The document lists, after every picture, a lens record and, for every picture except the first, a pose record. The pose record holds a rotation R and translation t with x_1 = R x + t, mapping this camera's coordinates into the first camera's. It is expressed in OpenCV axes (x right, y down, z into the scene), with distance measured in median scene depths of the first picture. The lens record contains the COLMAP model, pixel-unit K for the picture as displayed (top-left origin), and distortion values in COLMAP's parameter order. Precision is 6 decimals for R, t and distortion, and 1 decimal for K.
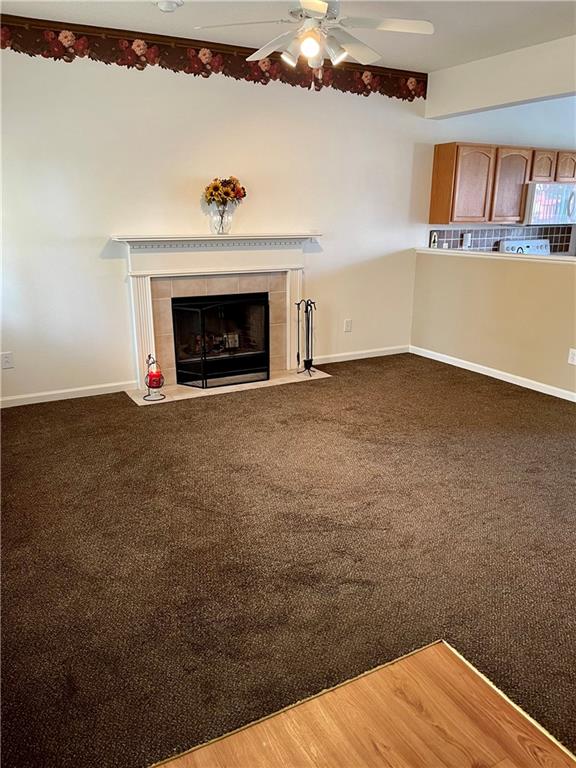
lens RADIAL K [[538.7, 0, 288.0], [0, 538.7, 384.0], [0, 0, 1]] dist [0.001628, -0.008301]
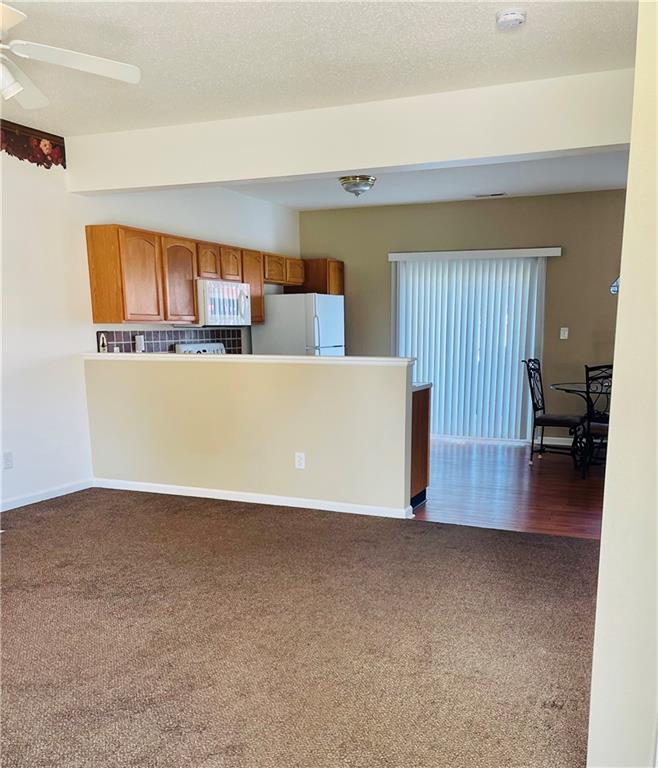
lens RADIAL K [[817.6, 0, 329.0], [0, 817.6, 384.0], [0, 0, 1]] dist [0.121214, -0.013593]
pose [[0.787362, -0.028796, 0.615818, -0.205688], [0.159037, 0.974586, -0.157766, 0.029215], [-0.595624, 0.222156, 0.771931, -0.096553]]
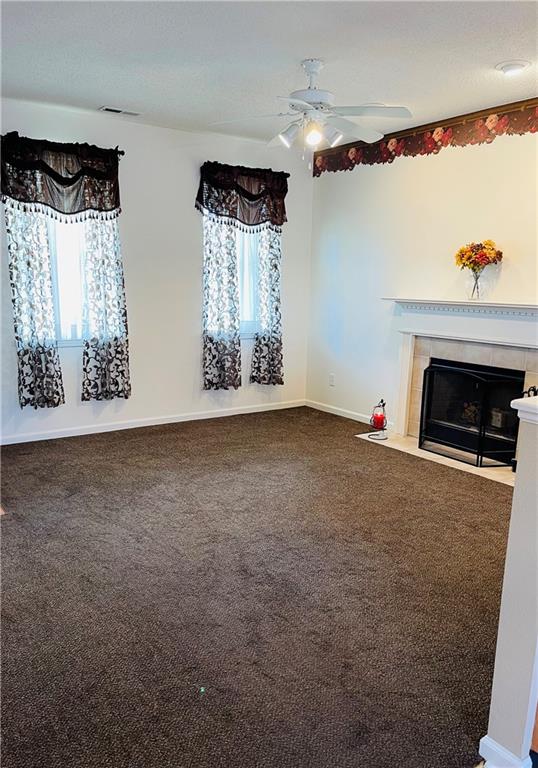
lens RADIAL K [[586.7, 0, 269.0], [0, 586.7, 384.0], [0, 0, 1]] dist [0.053457, 0.000832]
pose [[0.172787, 0.186291, -0.967182, 0.439309], [-0.300815, 0.945015, 0.128281, -0.084766], [0.937899, 0.268778, 0.219325, 0.244961]]
